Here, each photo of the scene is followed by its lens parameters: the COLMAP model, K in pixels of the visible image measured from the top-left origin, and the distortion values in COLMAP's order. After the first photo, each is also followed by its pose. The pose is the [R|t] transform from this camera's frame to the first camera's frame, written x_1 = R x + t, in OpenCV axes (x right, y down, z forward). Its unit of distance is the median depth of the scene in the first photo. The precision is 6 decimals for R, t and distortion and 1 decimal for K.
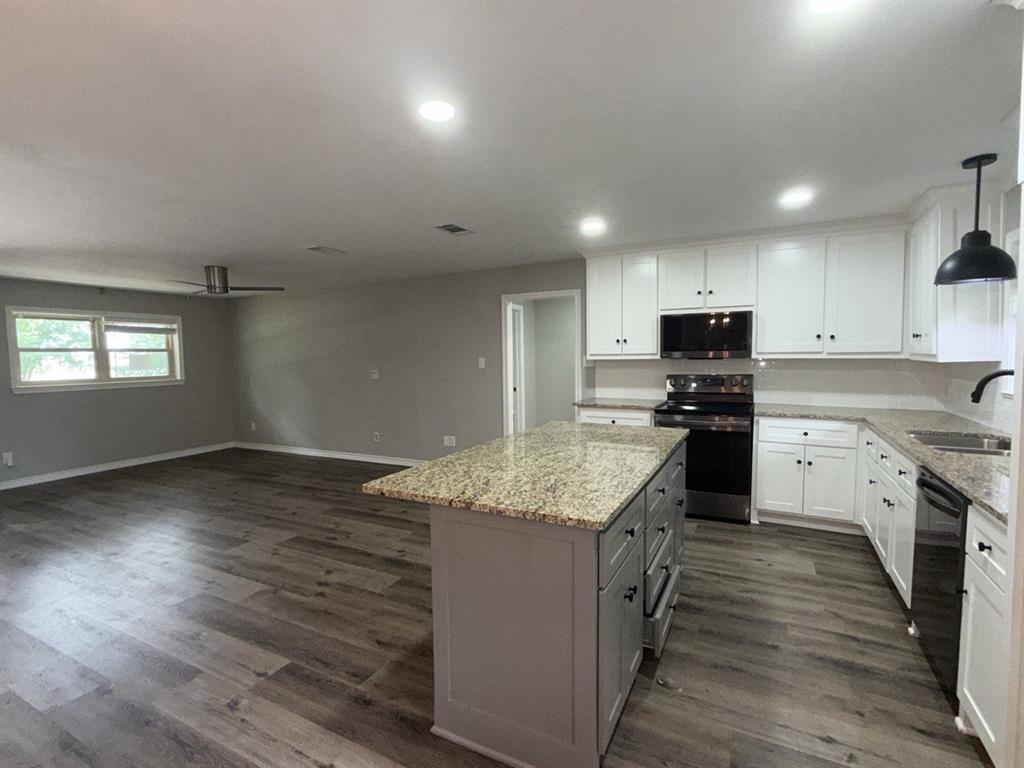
lens RADIAL K [[490.5, 0, 509.1], [0, 490.5, 386.7], [0, 0, 1]] dist [0.000509, -0.000006]
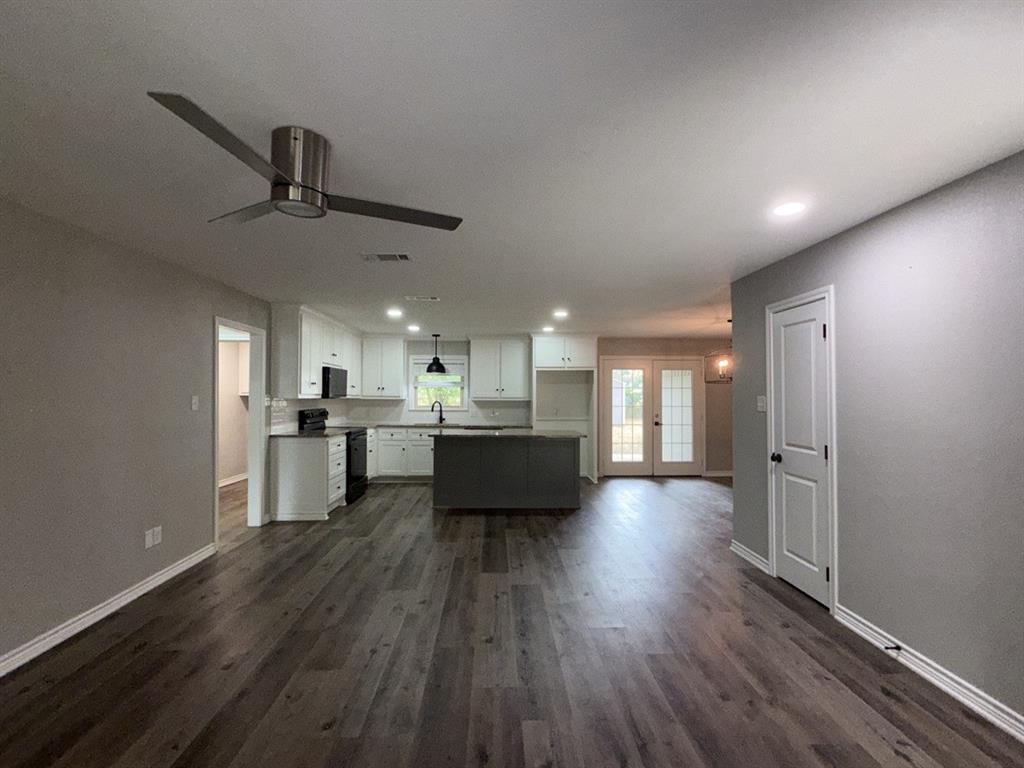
lens RADIAL K [[490.5, 0, 511.0], [0, 490.5, 385.2], [0, 0, 1]] dist [0.000509, -0.000006]
pose [[-0.494581, 0.028030, 0.868679, -1.277984], [0.059162, 0.998247, 0.001474, -0.071012], [-0.867115, 0.052122, -0.495373, 1.361290]]
